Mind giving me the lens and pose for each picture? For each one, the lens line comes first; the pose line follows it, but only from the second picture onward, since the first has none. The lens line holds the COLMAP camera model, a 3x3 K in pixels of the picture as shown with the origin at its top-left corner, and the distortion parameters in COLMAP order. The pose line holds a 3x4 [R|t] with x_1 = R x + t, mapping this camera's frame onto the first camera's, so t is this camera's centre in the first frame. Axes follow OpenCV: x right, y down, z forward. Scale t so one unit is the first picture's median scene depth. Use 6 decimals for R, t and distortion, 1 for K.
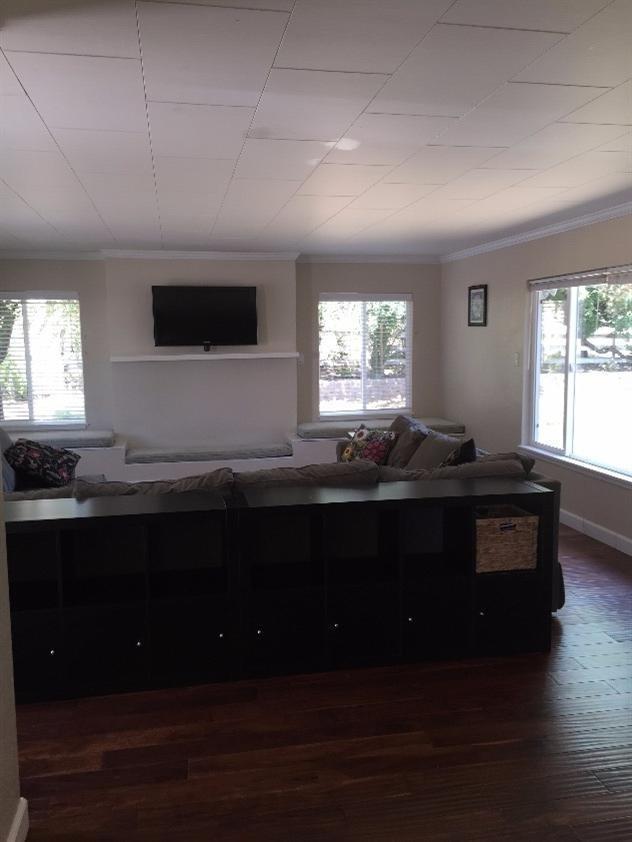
lens RADIAL K [[725.4, 0, 317.8], [0, 725.4, 425.8], [0, 0, 1]] dist [0.093338, -0.115316]
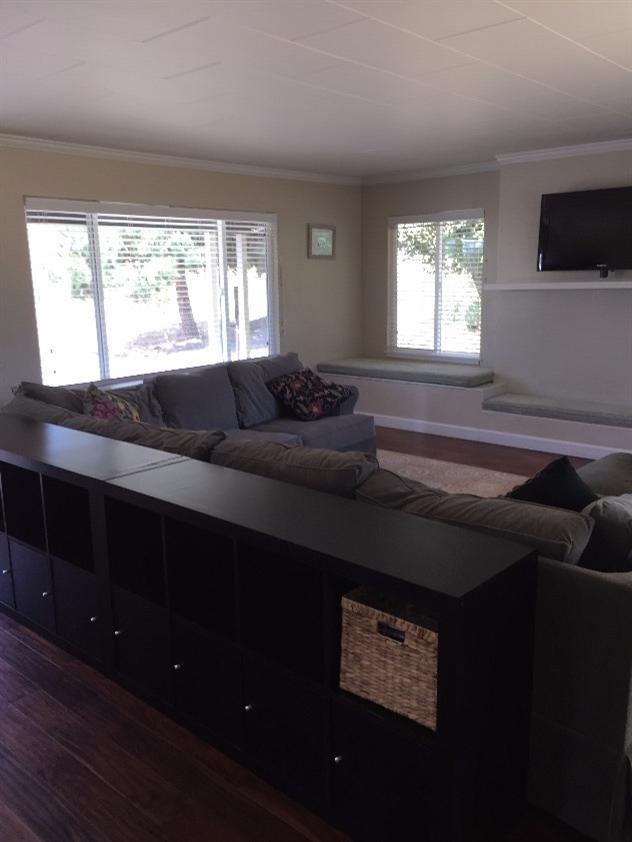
lens RADIAL K [[725.4, 0, 317.8], [0, 725.4, 425.8], [0, 0, 1]] dist [0.093338, -0.115316]
pose [[0.626805, 0.165880, -0.761314, 0.275550], [-0.088518, 0.985910, 0.141938, -0.034161], [0.774132, -0.021578, 0.632656, 0.293650]]
